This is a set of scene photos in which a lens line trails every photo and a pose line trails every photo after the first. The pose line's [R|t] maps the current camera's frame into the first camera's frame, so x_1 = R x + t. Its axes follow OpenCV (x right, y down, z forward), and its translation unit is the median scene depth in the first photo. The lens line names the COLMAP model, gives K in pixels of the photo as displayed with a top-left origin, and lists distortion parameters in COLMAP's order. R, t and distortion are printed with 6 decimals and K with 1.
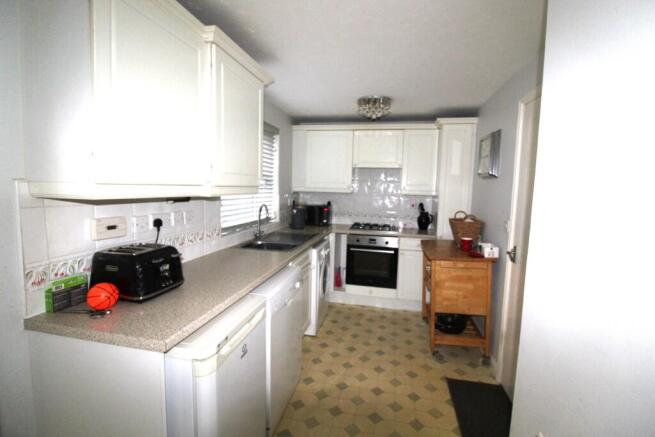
lens RADIAL K [[301.8, 0, 327.0], [0, 301.8, 215.5], [0, 0, 1]] dist [-0.020907, -0.001258]
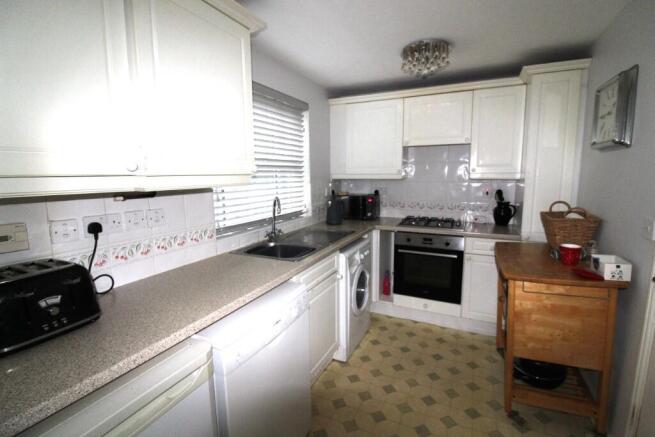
lens RADIAL K [[301.8, 0, 327.0], [0, 301.8, 215.5], [0, 0, 1]] dist [-0.020907, -0.001258]
pose [[0.971483, -0.002337, -0.237099, 0.090226], [0.012262, 0.999109, 0.040391, -0.015337], [0.236793, -0.042147, 0.970646, 0.214129]]
